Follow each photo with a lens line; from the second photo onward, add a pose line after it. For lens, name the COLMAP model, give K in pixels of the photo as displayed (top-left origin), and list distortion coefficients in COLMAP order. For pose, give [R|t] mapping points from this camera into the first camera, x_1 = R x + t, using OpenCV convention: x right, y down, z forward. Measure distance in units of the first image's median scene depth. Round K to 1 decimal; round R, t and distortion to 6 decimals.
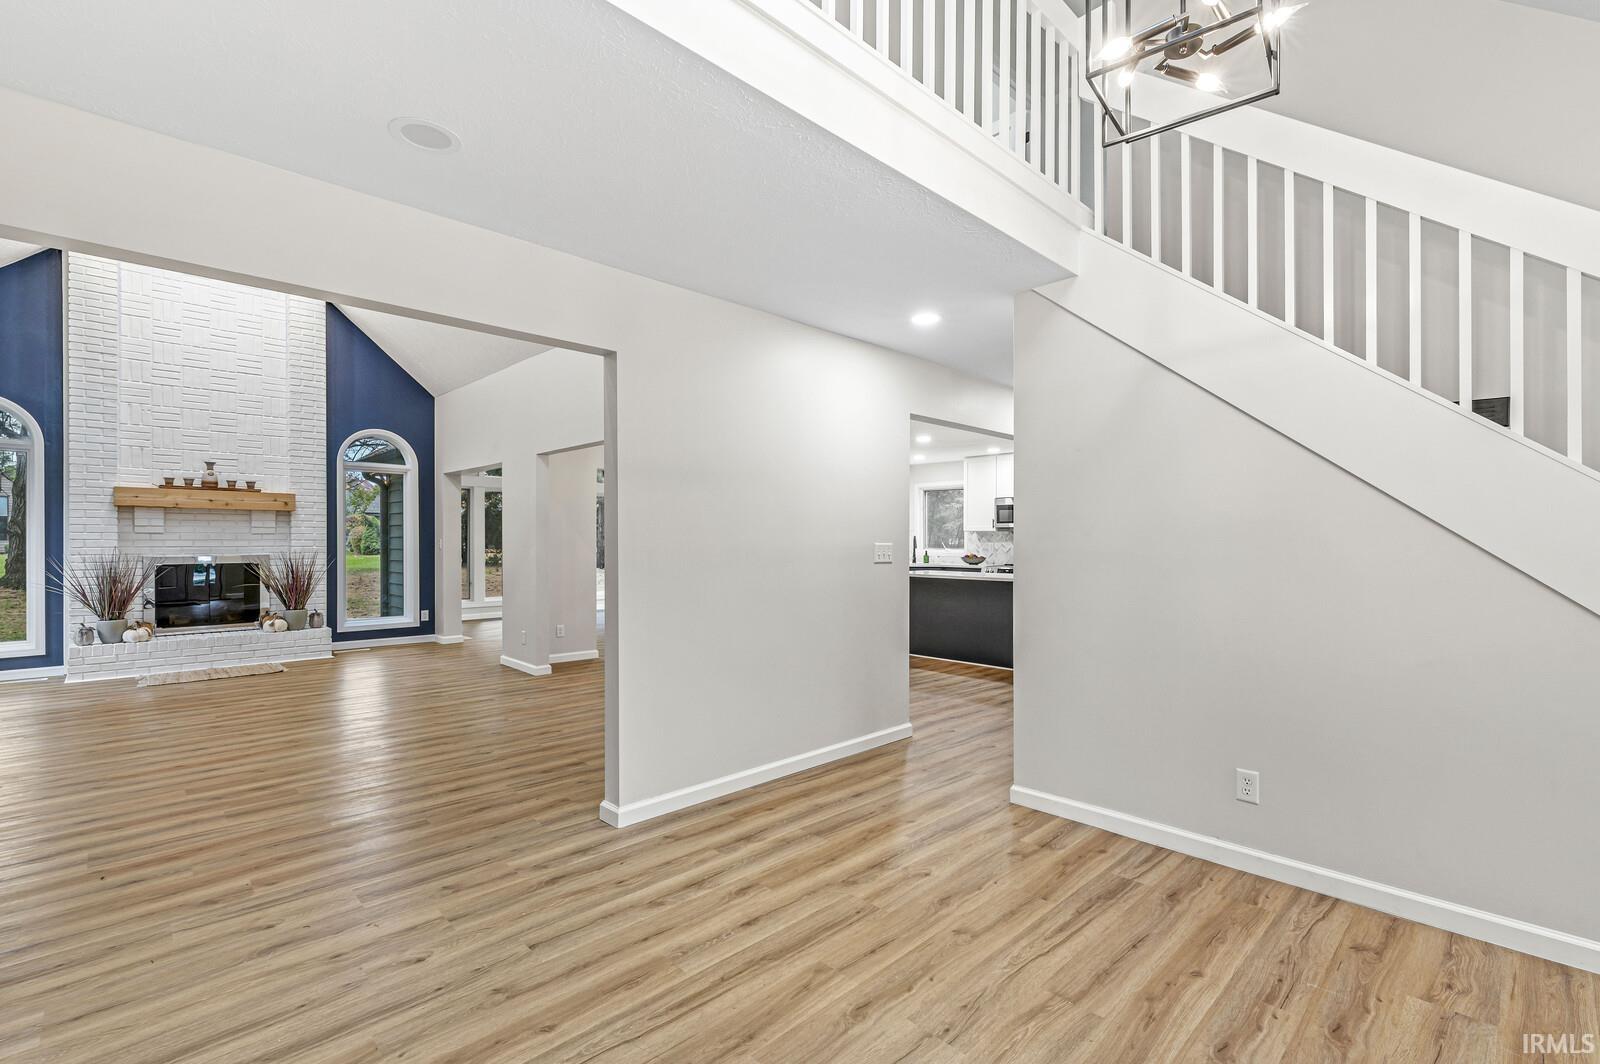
lens RADIAL K [[699.4, 0, 805.6], [0, 699.4, 542.1], [0, 0, 1]] dist [0.000065, -0.000437]
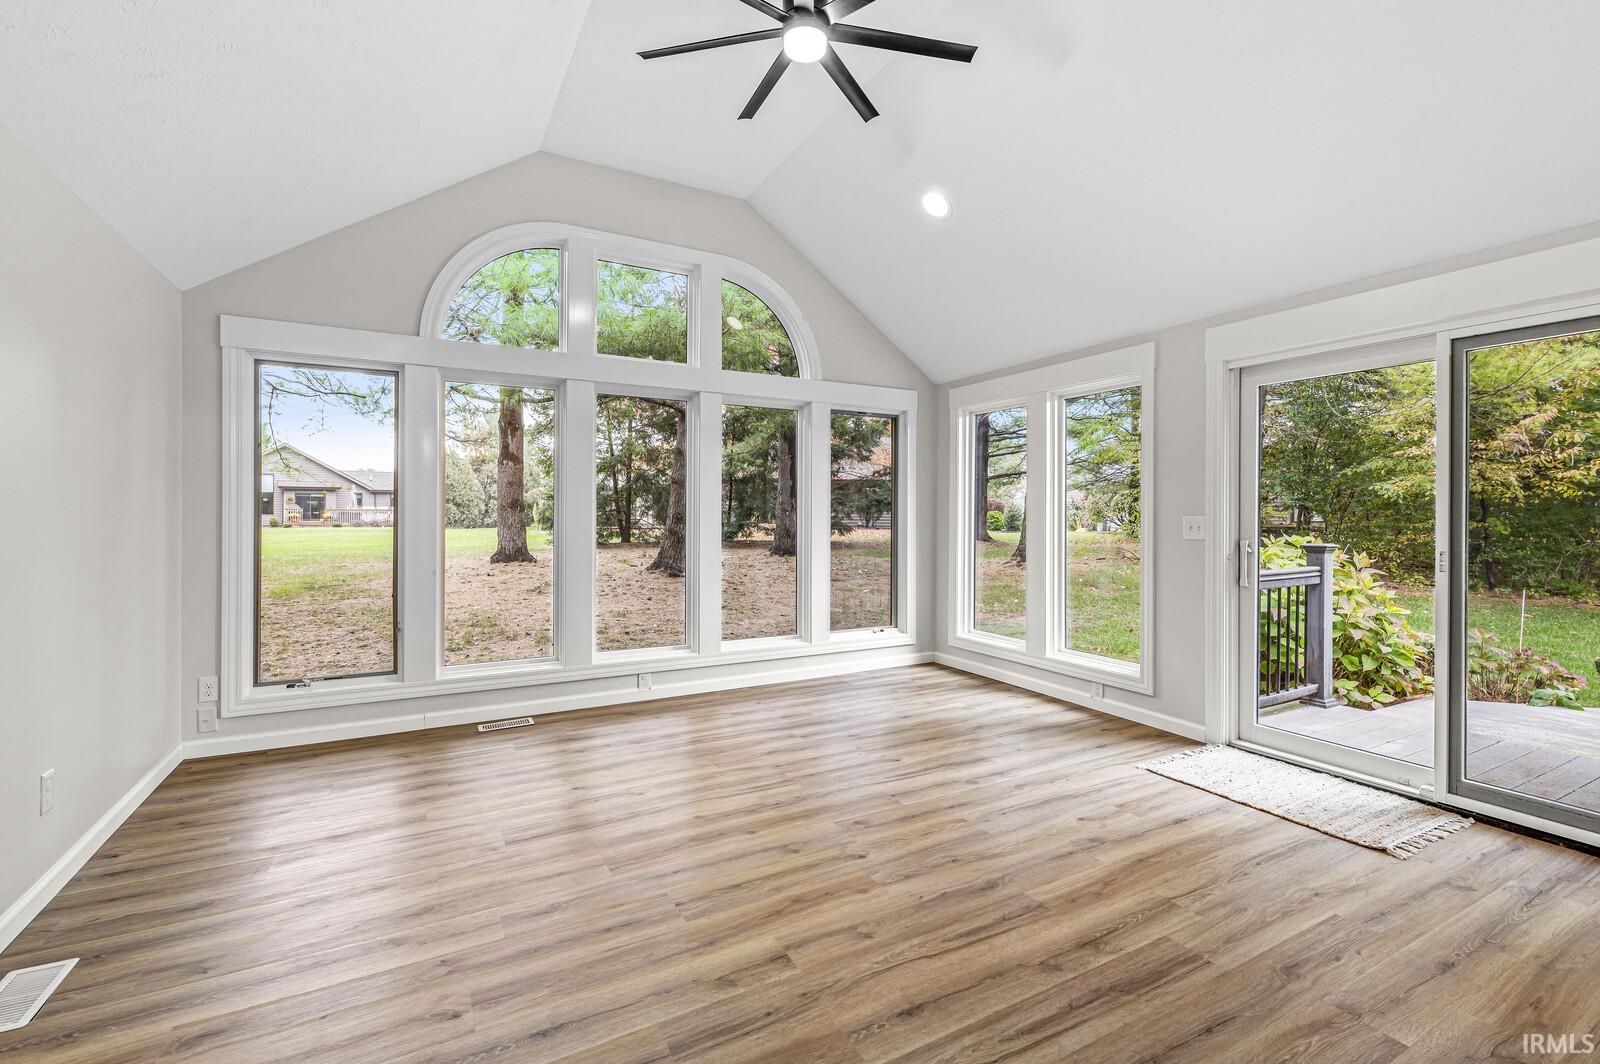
lens RADIAL K [[706.9, 0, 804.1], [0, 706.9, 516.8], [0, 0, 1]] dist [0.001944, 0.000194]
pose [[0.963657, 0.001630, -0.267139, -0.265769], [-0.001762, 0.999998, -0.000255, -0.001272], [0.267138, 0.000716, 0.963658, 1.058626]]
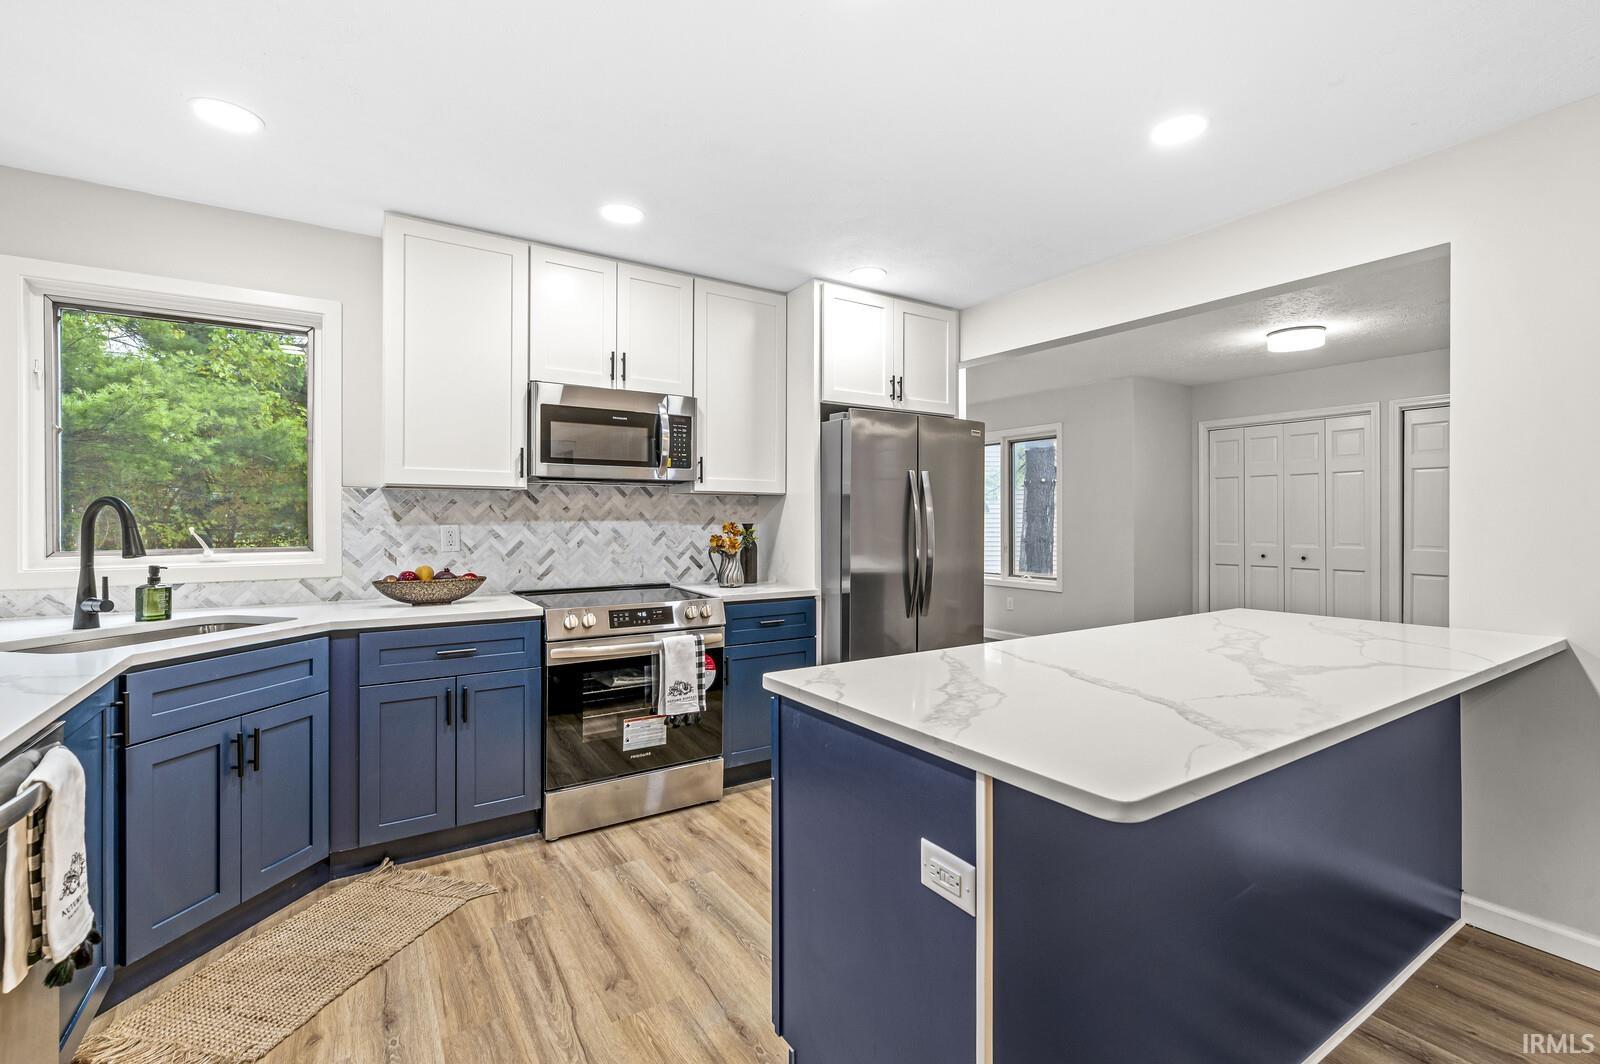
lens RADIAL K [[706.9, 0, 804.1], [0, 706.9, 516.8], [0, 0, 1]] dist [0.001944, 0.000194]
pose [[0.193028, 0.003004, 0.981189, -0.013466], [0.005675, 0.999975, -0.004178, -0.001532], [-0.981177, 0.006374, 0.193007, 1.102511]]
